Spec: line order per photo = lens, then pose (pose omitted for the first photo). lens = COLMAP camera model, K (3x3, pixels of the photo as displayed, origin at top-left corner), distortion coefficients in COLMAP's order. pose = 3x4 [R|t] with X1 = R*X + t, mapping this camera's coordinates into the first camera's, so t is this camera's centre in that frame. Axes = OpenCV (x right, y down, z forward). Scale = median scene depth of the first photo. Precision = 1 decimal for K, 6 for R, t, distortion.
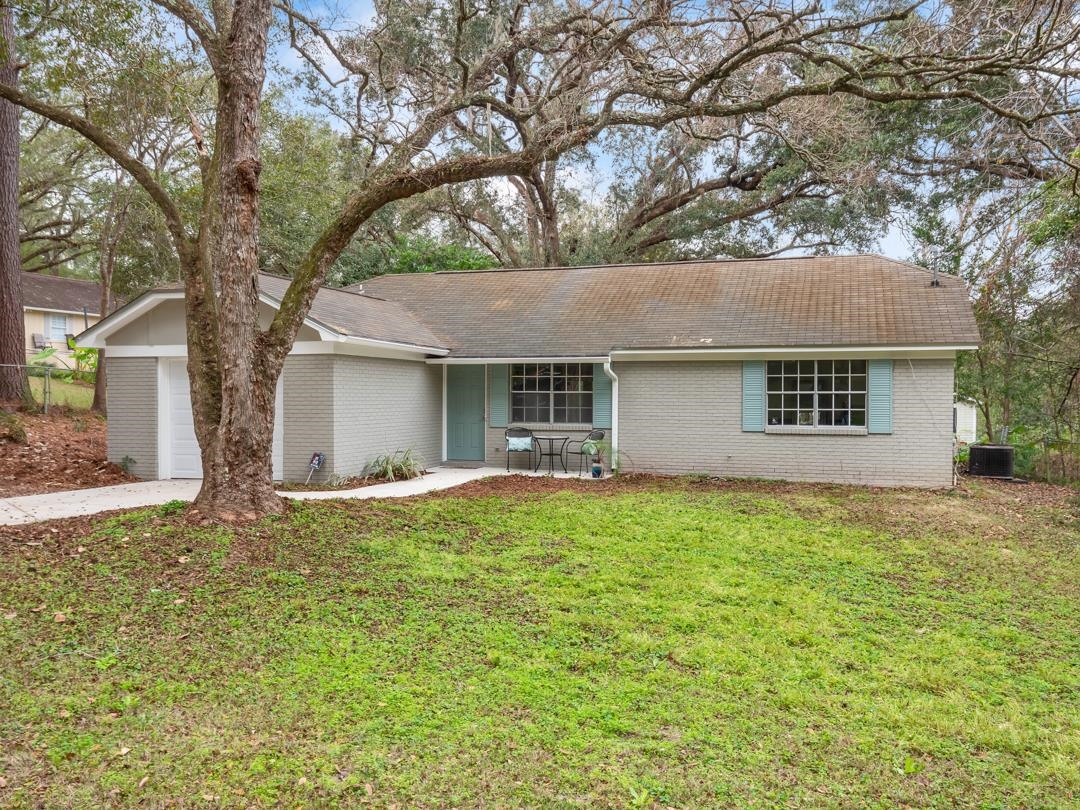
lens RADIAL K [[526.0, 0, 534.9], [0, 526.0, 397.8], [0, 0, 1]] dist [0.003189, -0.000560]
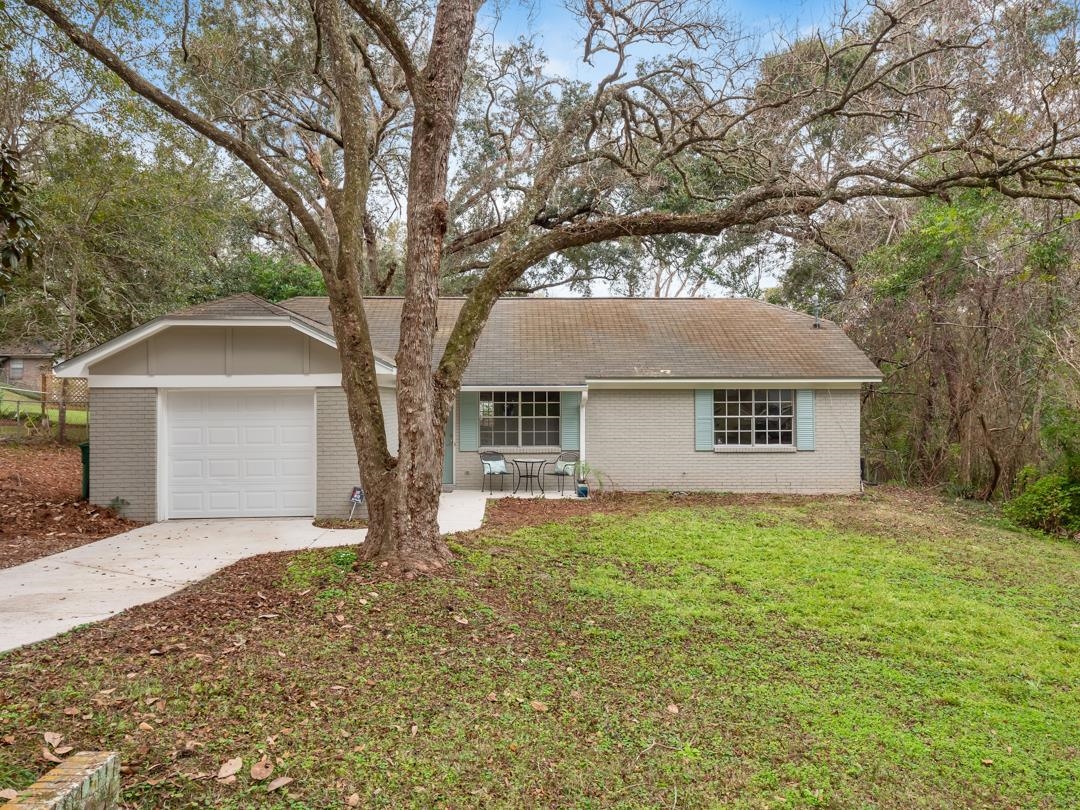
lens RADIAL K [[487.0, 0, 539.7], [0, 487.0, 410.7], [0, 0, 1]] dist [-0.000237, -0.000211]
pose [[0.979876, -0.007153, 0.199478, -0.157124], [0.010088, 0.999855, -0.013703, -0.013055], [-0.199351, 0.015440, 0.979807, 0.022685]]
